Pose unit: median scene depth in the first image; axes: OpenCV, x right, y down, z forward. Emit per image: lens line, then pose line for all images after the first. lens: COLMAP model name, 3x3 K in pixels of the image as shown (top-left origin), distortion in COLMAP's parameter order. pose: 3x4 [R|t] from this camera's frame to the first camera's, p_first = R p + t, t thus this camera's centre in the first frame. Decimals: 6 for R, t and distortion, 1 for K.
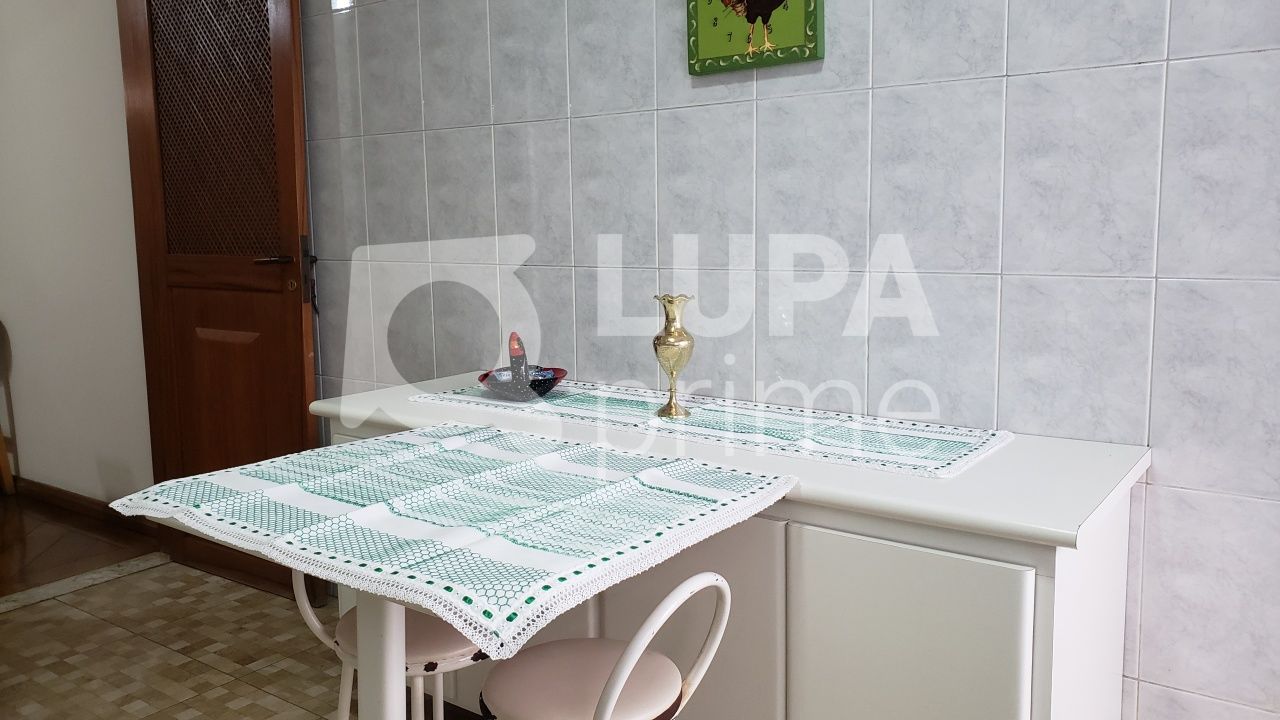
lens RADIAL K [[995.6, 0, 624.8], [0, 995.6, 342.3], [0, 0, 1]] dist [-0.018326, 0.055751]
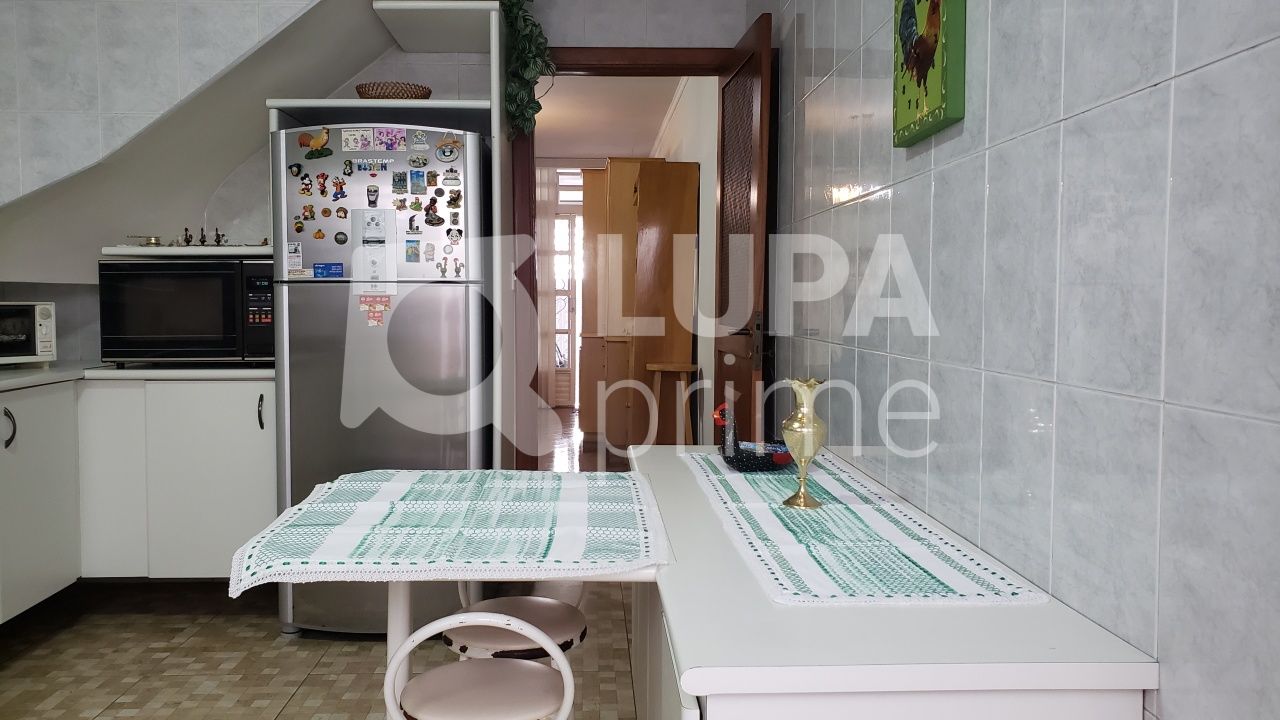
lens RADIAL K [[995.6, 0, 624.8], [0, 995.6, 342.3], [0, 0, 1]] dist [-0.018326, 0.055751]
pose [[0.616043, 0.045261, -0.786411, 0.738283], [-0.099236, 0.994853, -0.020480, -0.049270], [0.781436, 0.090657, 0.617364, 0.275526]]
